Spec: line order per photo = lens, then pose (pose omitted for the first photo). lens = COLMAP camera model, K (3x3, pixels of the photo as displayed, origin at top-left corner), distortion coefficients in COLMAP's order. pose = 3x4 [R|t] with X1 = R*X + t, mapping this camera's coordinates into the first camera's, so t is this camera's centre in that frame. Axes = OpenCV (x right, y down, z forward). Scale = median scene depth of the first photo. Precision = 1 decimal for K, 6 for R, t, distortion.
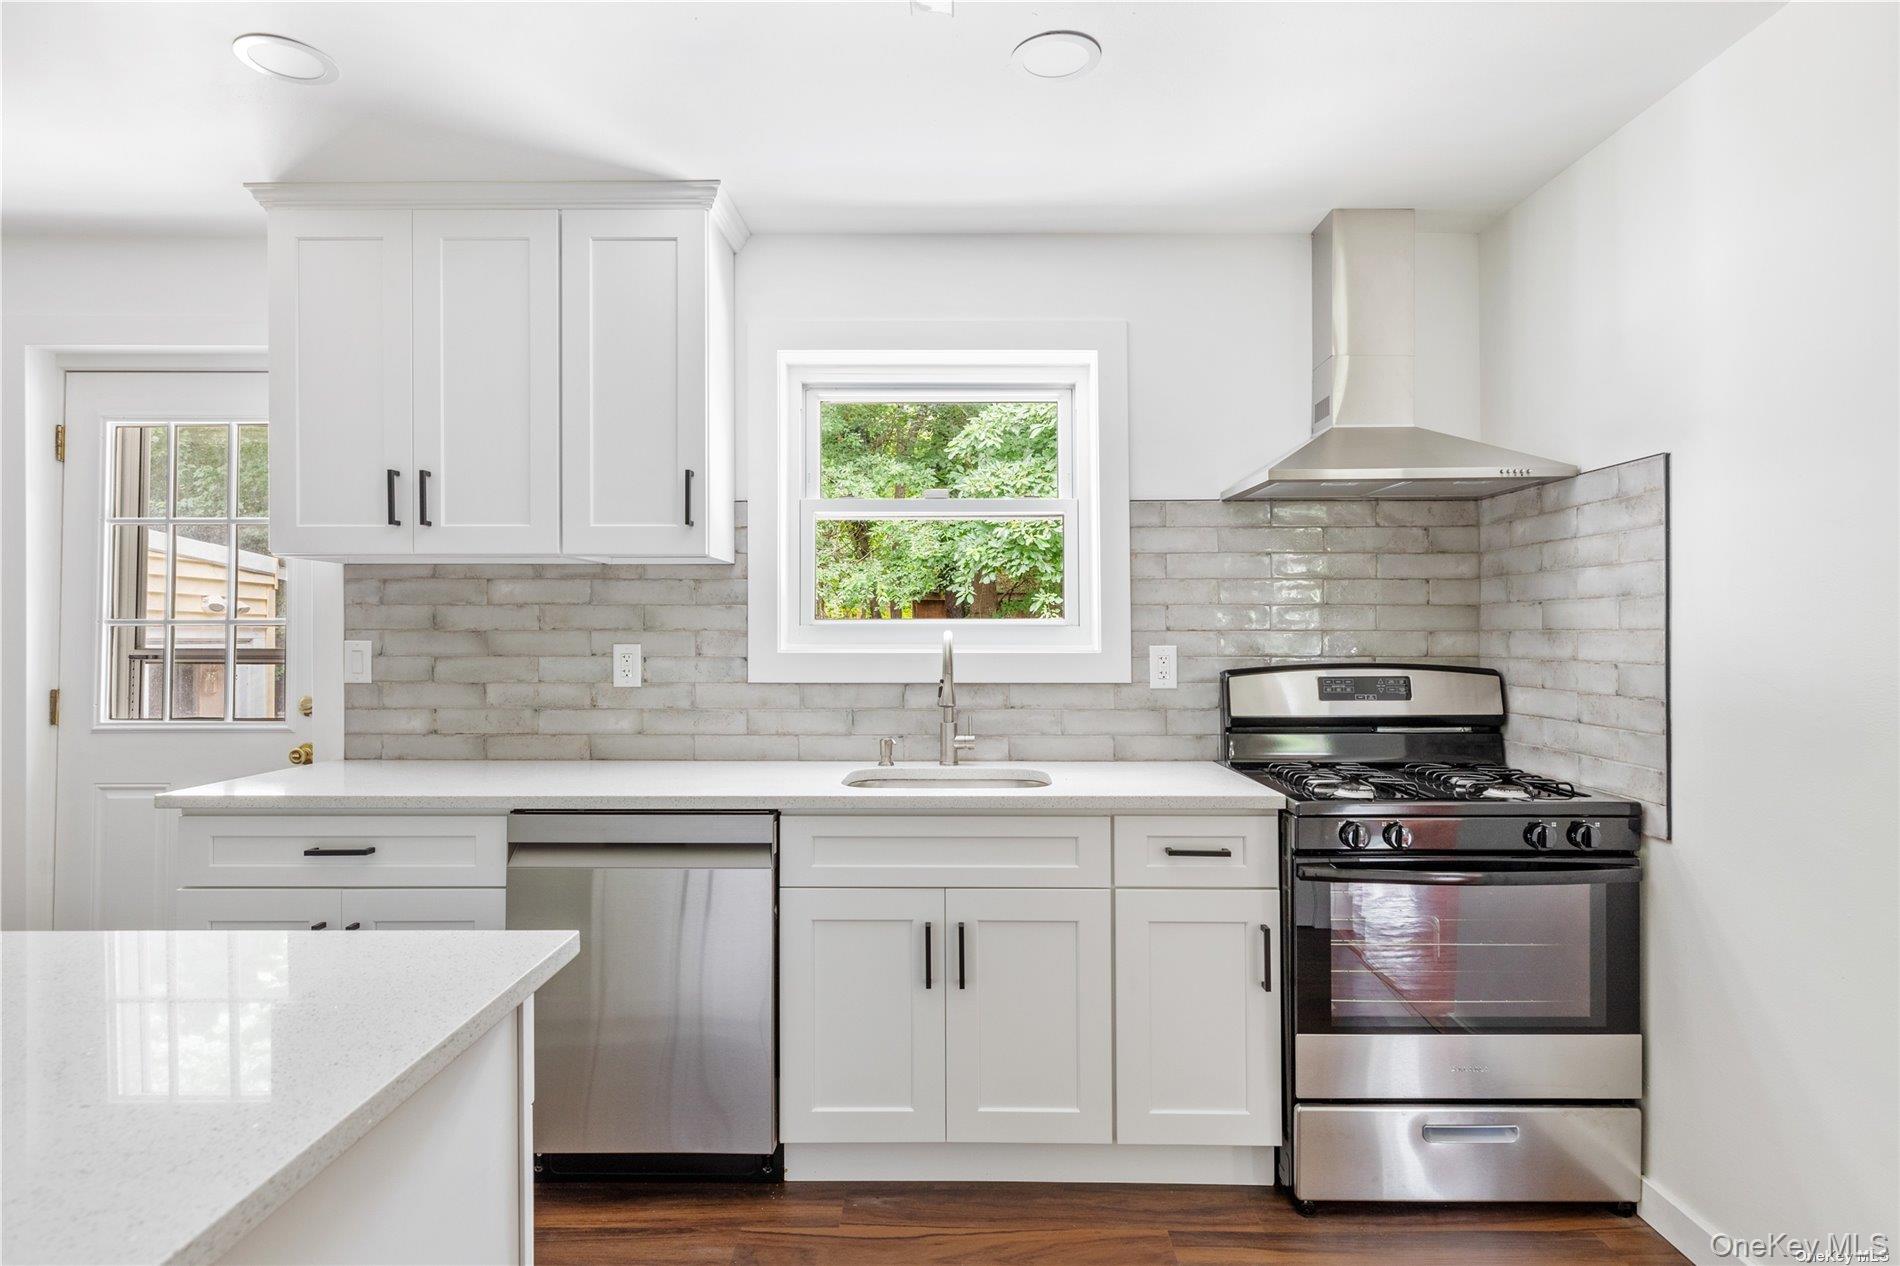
lens RADIAL K [[1021.0, 0, 938.4], [0, 1021.0, 623.4], [0, 0, 1]] dist [-0.001489, -0.000077]
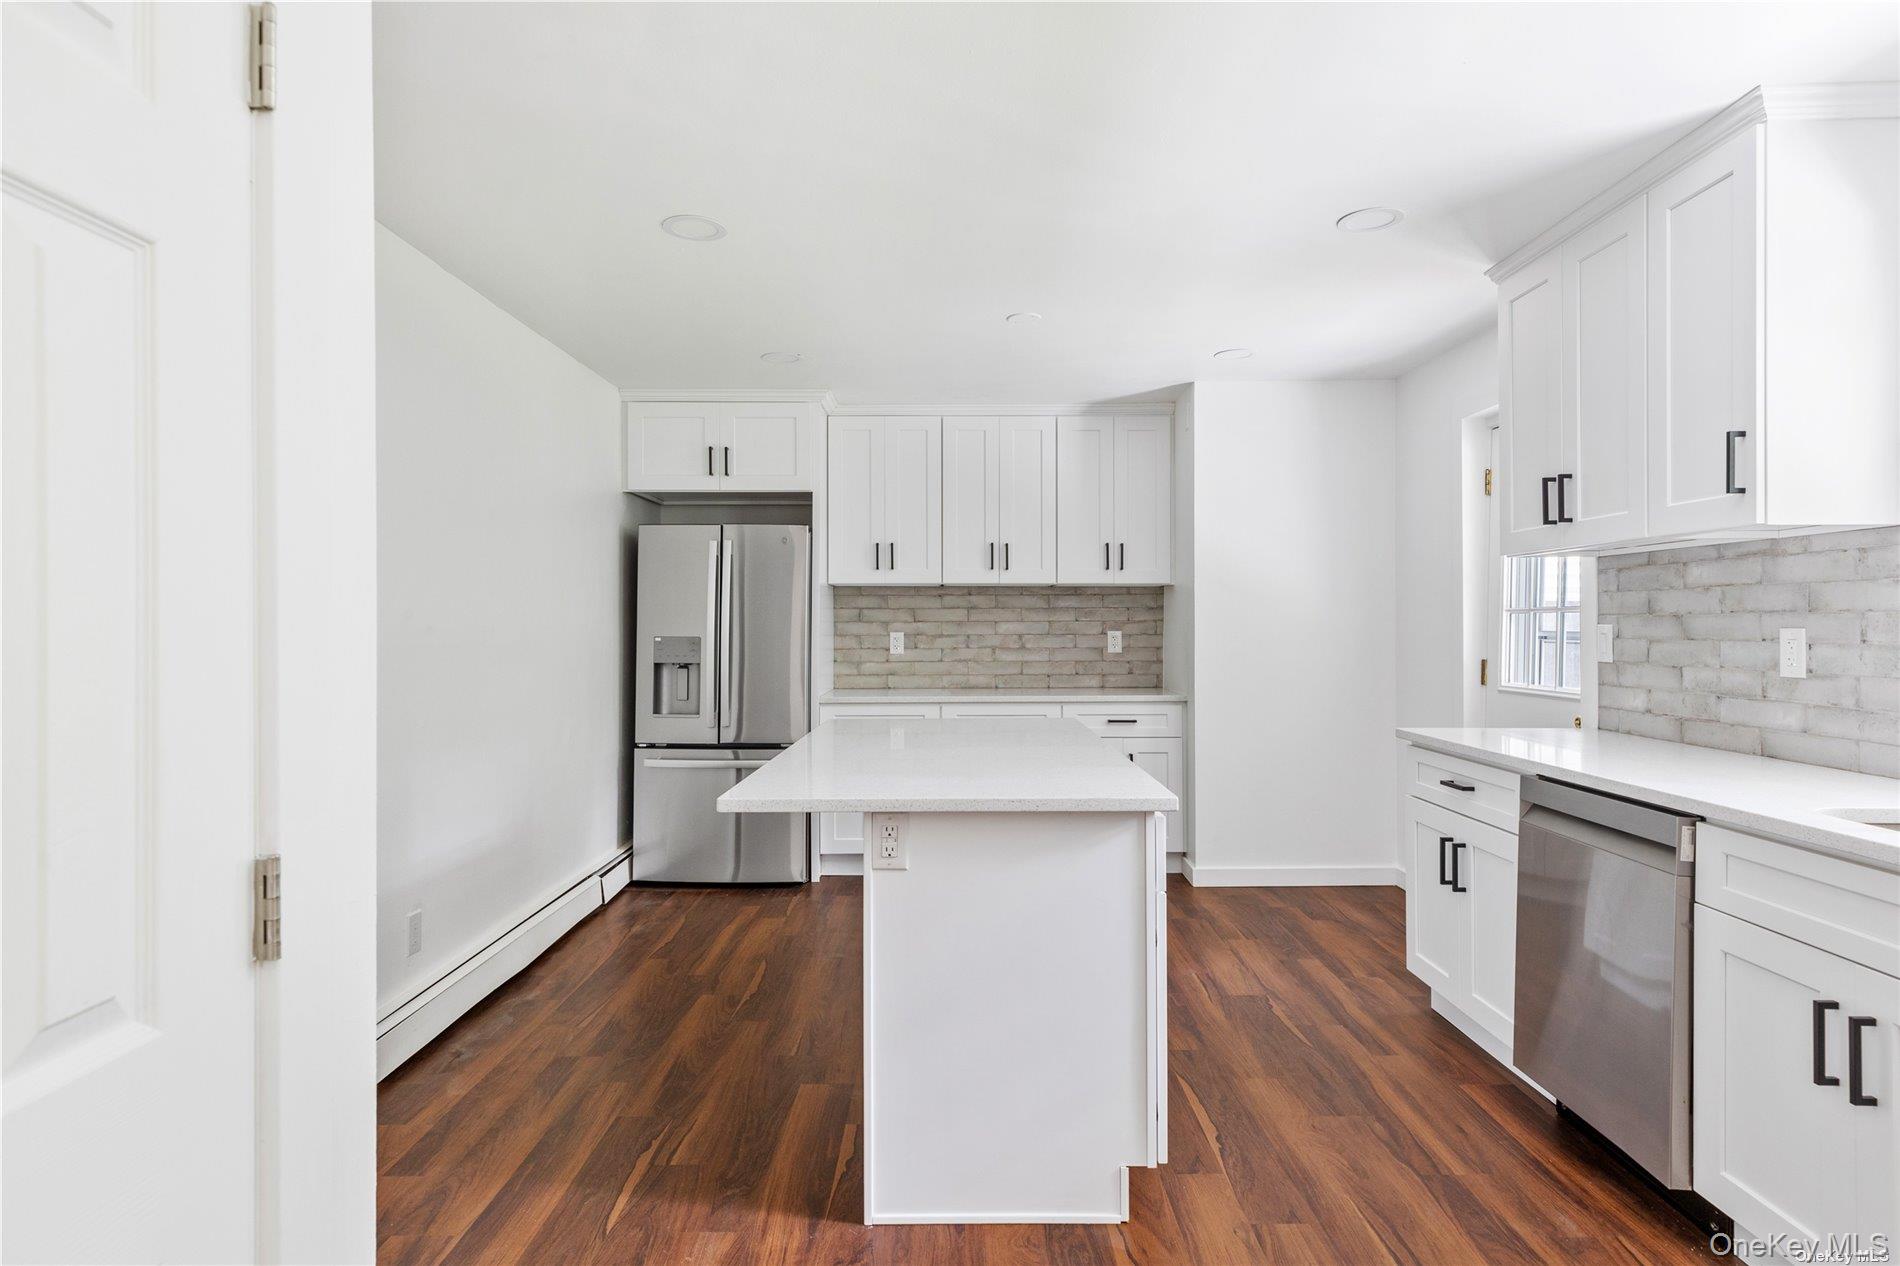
lens RADIAL K [[1021.0, 0, 938.4], [0, 1021.0, 623.4], [0, 0, 1]] dist [-0.001489, -0.000077]
pose [[-0.002375, -0.001280, -0.999996, 0.565884], [0.012339, 0.999923, -0.001309, 0.008252], [0.999921, -0.012342, -0.002359, 0.273025]]
